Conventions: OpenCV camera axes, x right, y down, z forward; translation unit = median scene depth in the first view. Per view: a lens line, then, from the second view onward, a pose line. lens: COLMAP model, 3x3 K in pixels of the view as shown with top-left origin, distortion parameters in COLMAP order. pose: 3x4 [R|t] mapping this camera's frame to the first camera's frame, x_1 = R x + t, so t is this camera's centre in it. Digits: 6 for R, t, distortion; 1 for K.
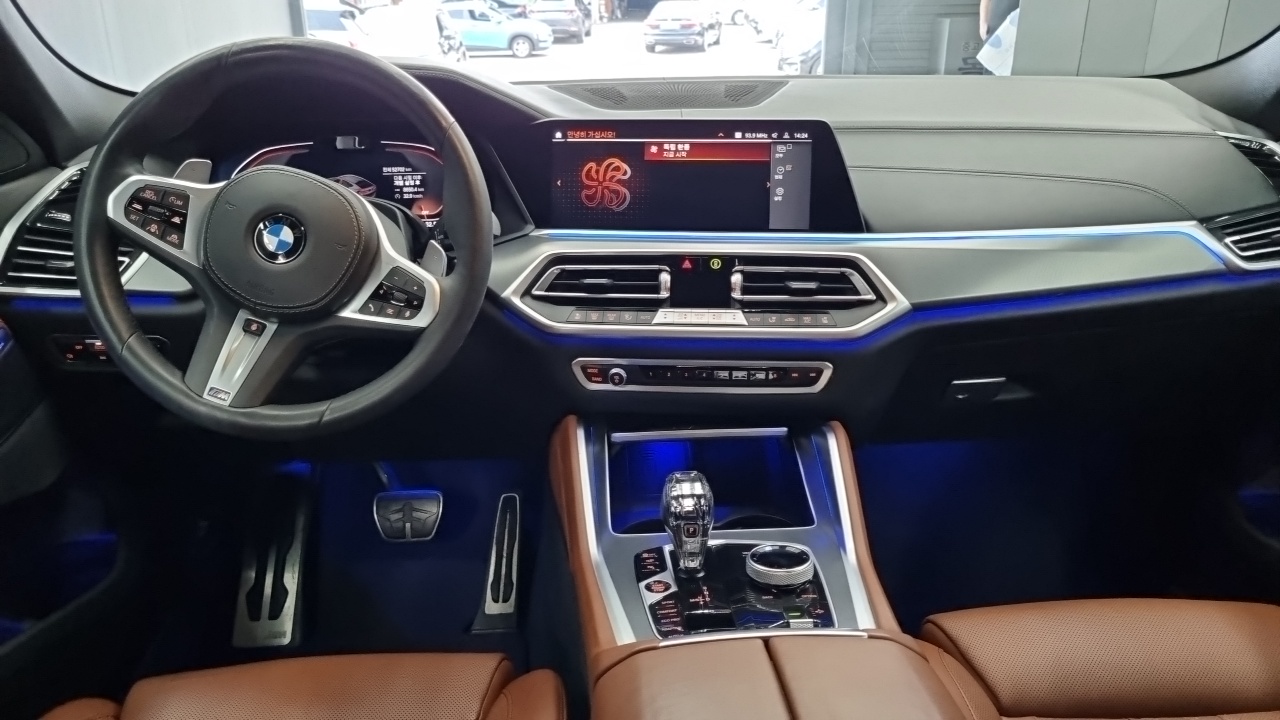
lens RADIAL K [[985.3, 0, 648.0], [0, 985.3, 347.7], [0, 0, 1]] dist [0.034673, -0.011532]
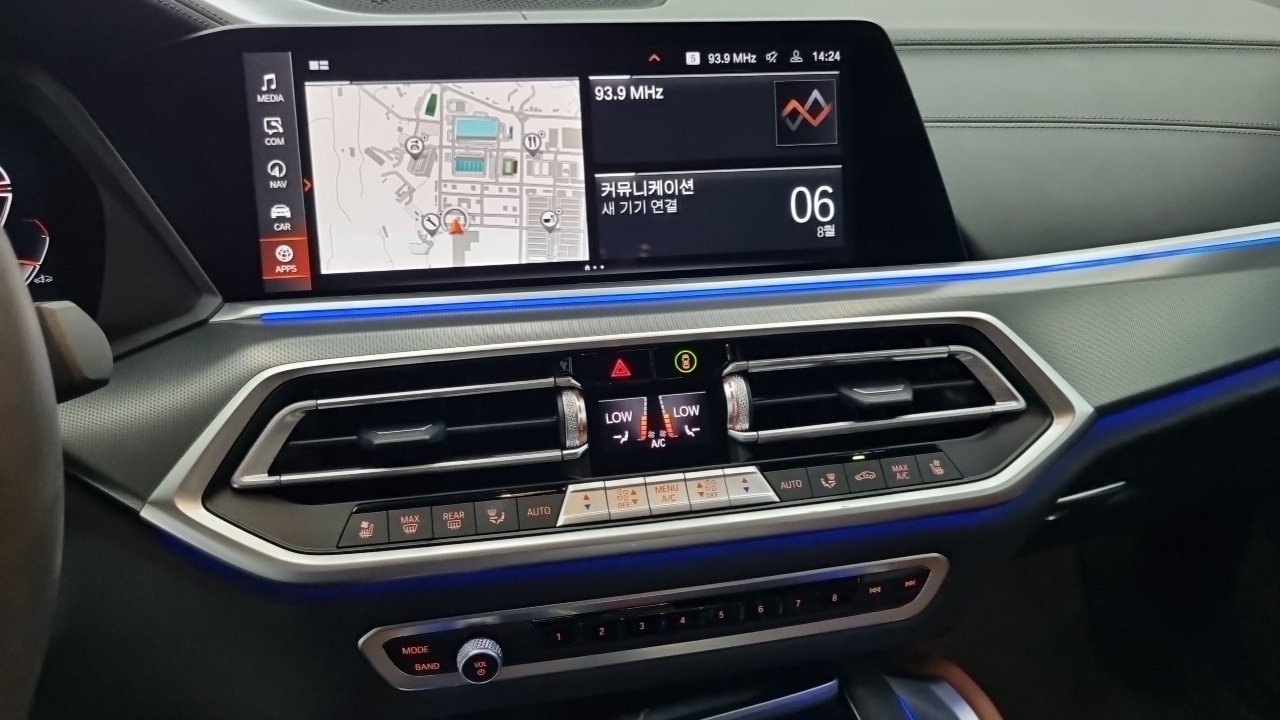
lens RADIAL K [[985.3, 0, 636.4], [0, 985.3, 353.1], [0, 0, 1]] dist [0.034673, -0.011532]
pose [[0.958716, -0.100282, 0.266098, -0.065017], [0.085329, 0.994084, 0.067203, -0.118224], [-0.271263, -0.041723, 0.961601, 0.587115]]
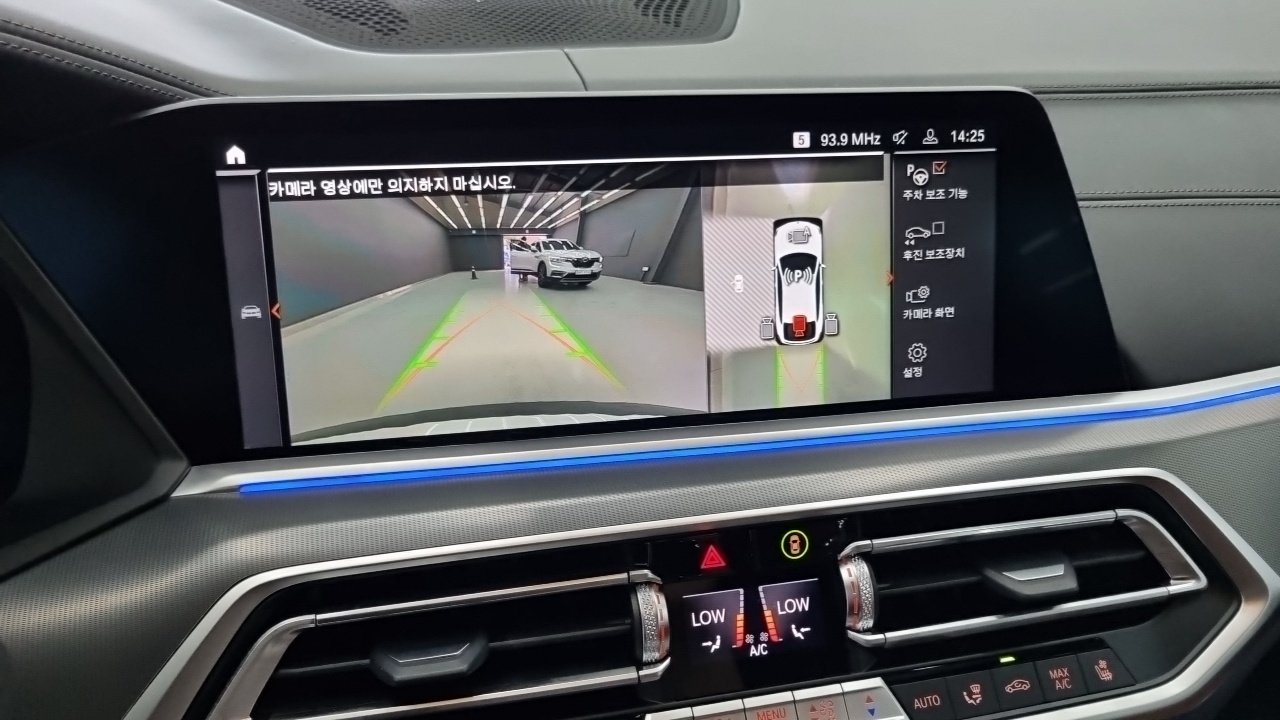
lens RADIAL K [[985.3, 0, 646.4], [0, 985.3, 353.0], [0, 0, 1]] dist [0.034673, -0.011532]
pose [[0.951275, -0.103734, 0.290369, -0.068244], [0.071393, 0.990220, 0.119862, -0.190640], [-0.299963, -0.093291, 0.949378, 0.697148]]
